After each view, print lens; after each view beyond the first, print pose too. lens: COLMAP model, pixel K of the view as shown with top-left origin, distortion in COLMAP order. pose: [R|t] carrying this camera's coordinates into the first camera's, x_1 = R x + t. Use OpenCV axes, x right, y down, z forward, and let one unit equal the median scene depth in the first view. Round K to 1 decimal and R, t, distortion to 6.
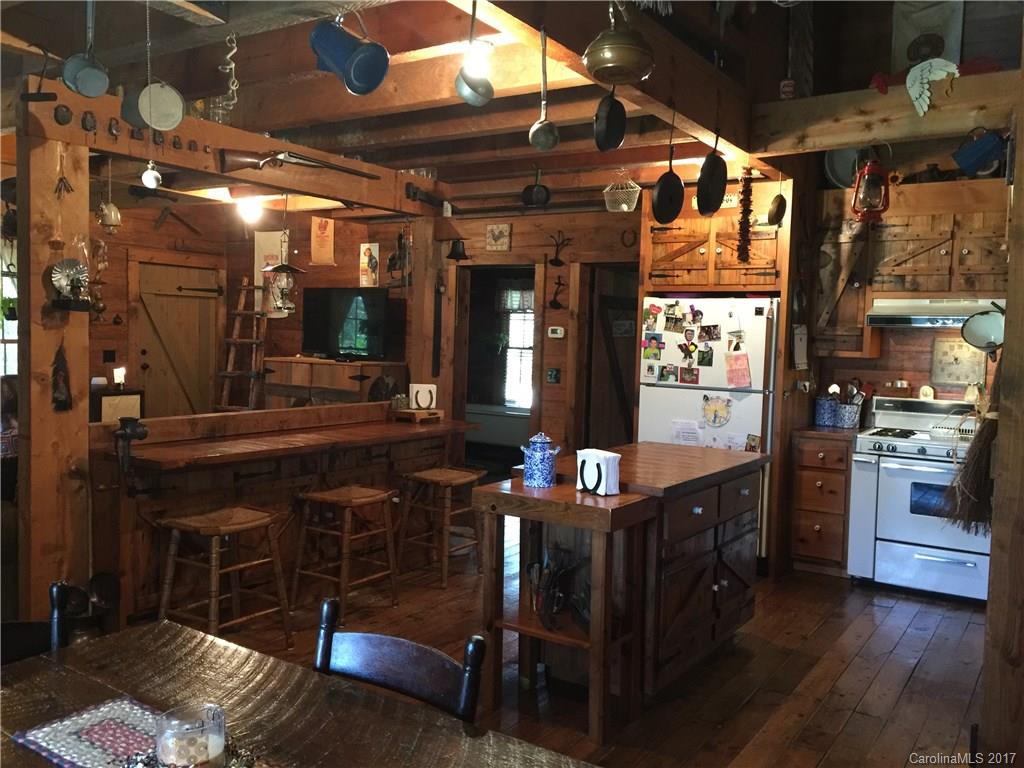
lens RADIAL K [[881.3, 0, 512.0], [0, 881.3, 384.0], [0, 0, 1]] dist [0.070133, -0.066033]
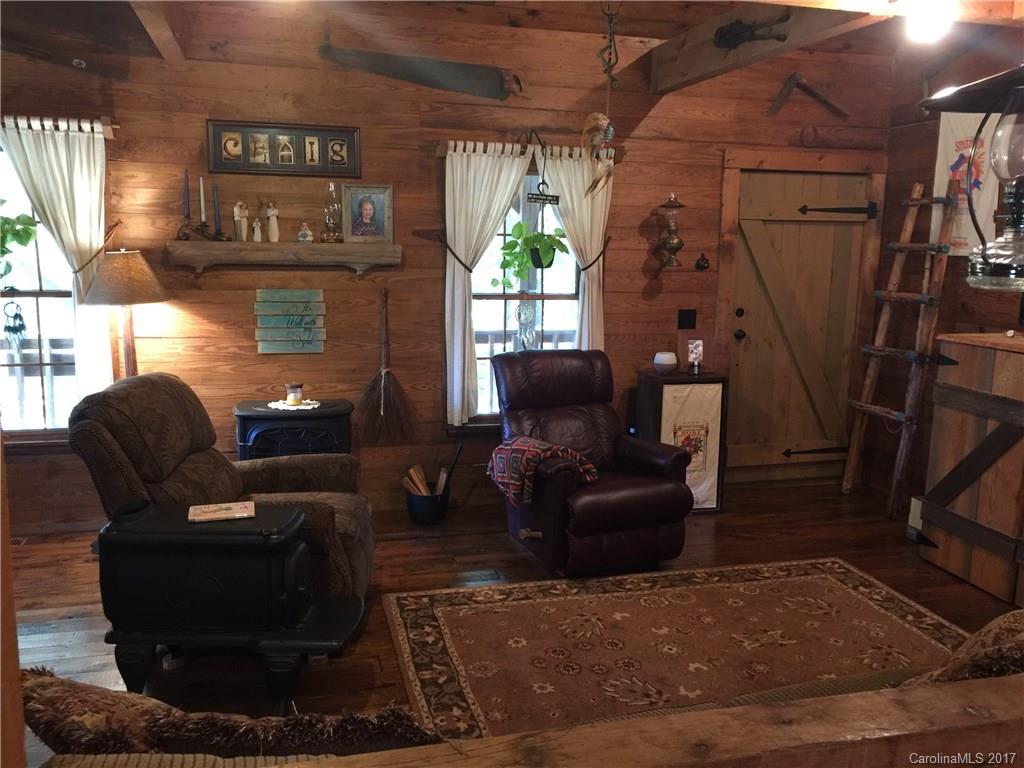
lens RADIAL K [[881.3, 0, 512.0], [0, 881.3, 384.0], [0, 0, 1]] dist [0.070133, -0.066033]
pose [[0.748956, 0.094737, -0.655813, -0.110653], [-0.036818, 0.994147, 0.101564, -0.042813], [0.661596, -0.051921, 0.748061, 0.404446]]
